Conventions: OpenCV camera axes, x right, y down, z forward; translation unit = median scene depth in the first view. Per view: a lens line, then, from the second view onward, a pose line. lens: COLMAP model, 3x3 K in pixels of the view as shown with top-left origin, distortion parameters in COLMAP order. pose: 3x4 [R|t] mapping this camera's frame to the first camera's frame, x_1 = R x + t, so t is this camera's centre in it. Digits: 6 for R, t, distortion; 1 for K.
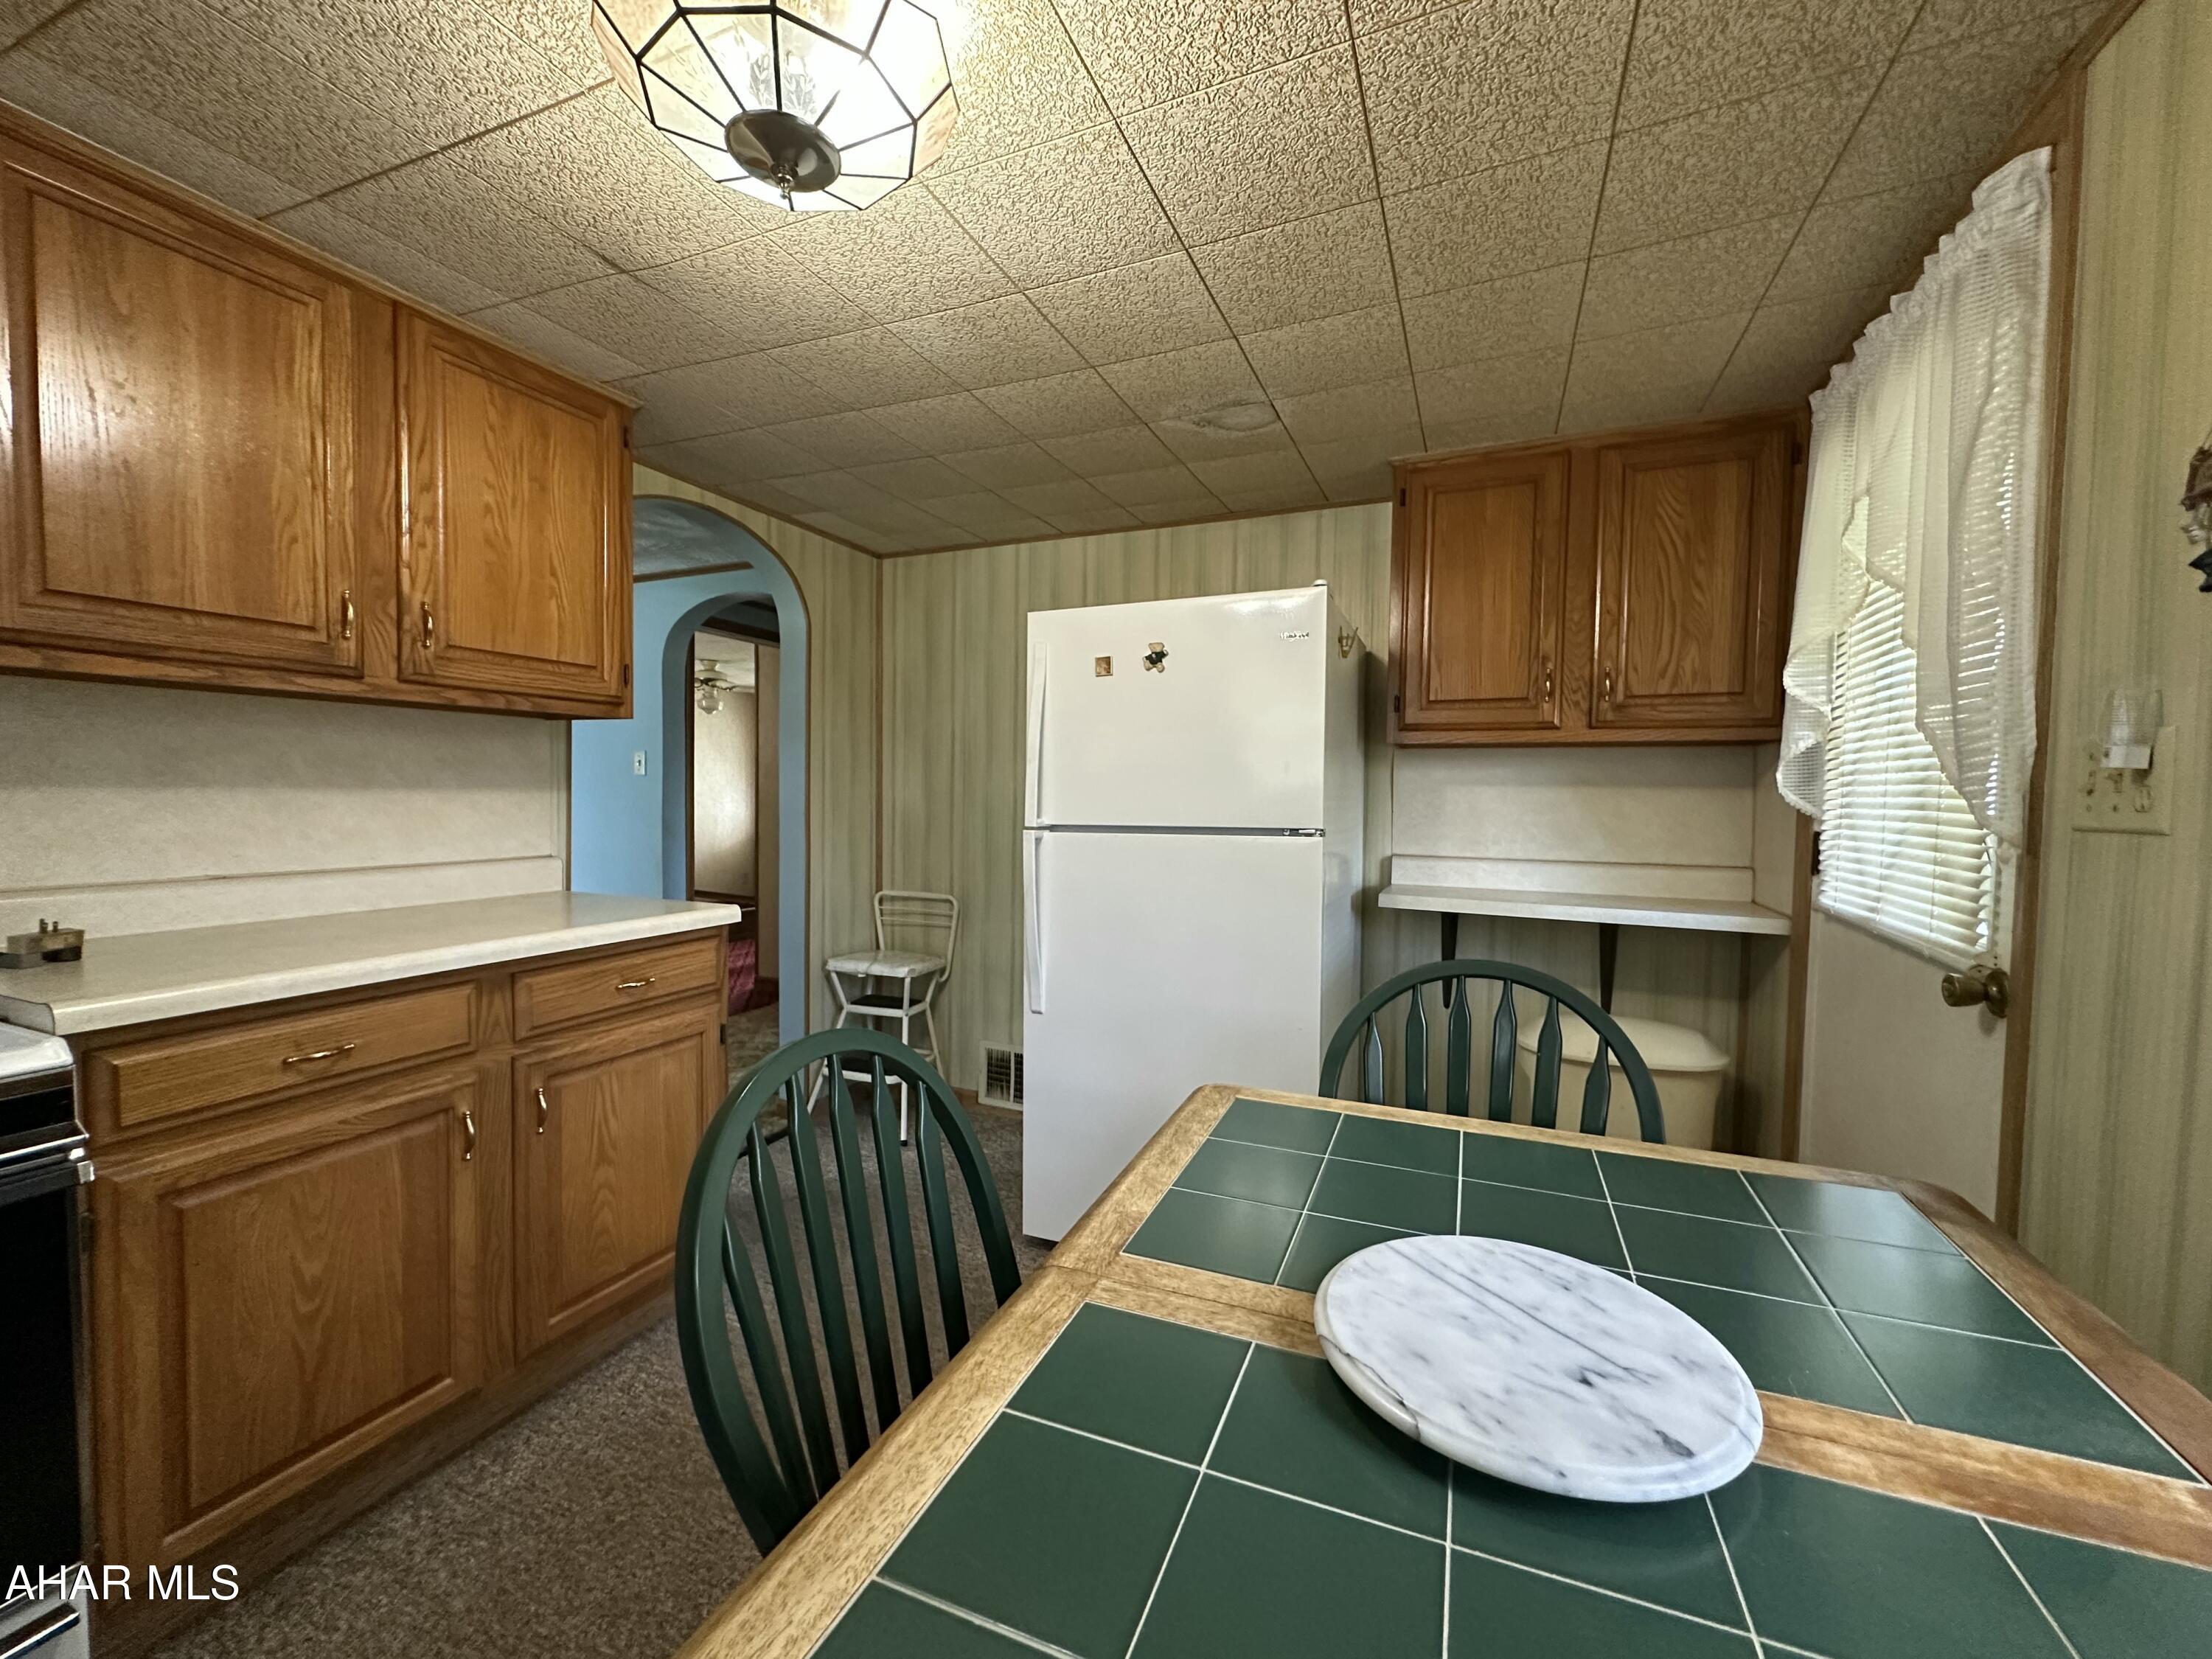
lens RADIAL K [[882.2, 0, 1111.6], [0, 882.2, 826.5], [0, 0, 1]] dist [-0.003730, 0.001162]
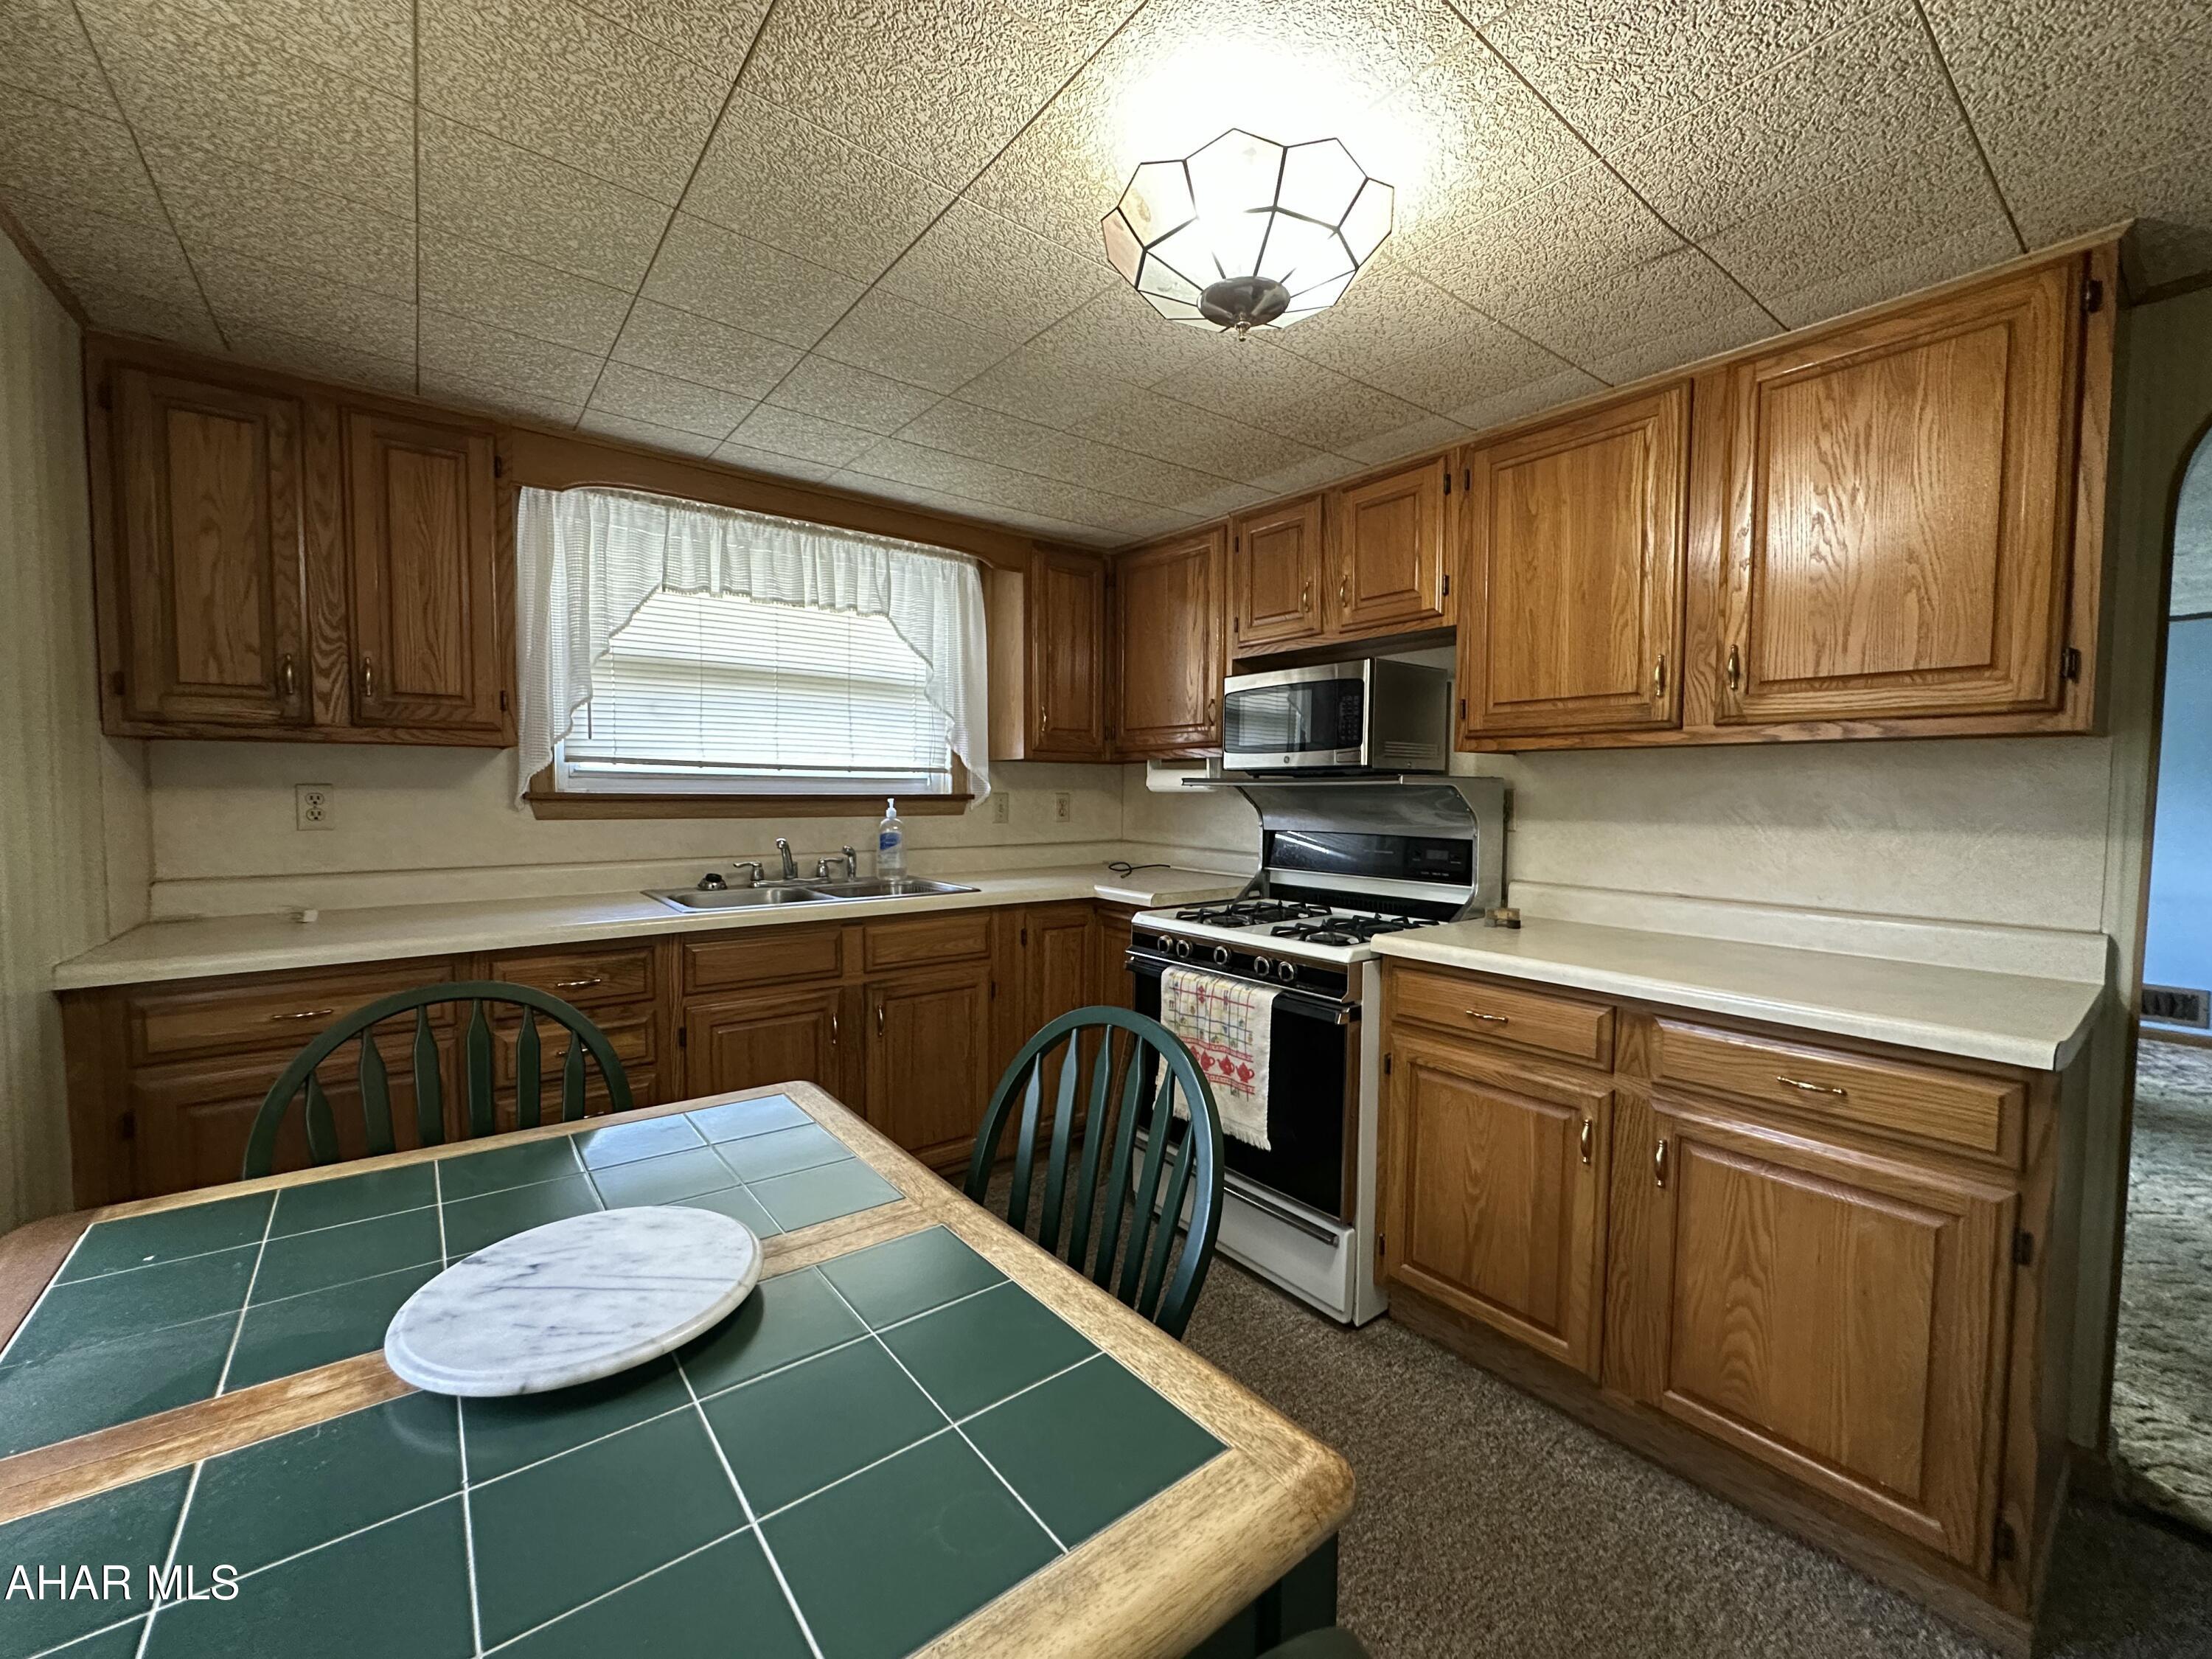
lens RADIAL K [[882.2, 0, 1092.5], [0, 882.2, 826.1], [0, 0, 1]] dist [-0.003730, 0.001162]
pose [[-0.496632, 0.017686, -0.867781, 0.520173], [-0.048406, 0.997672, 0.048035, -0.065305], [0.866610, 0.065861, -0.494620, 0.966583]]
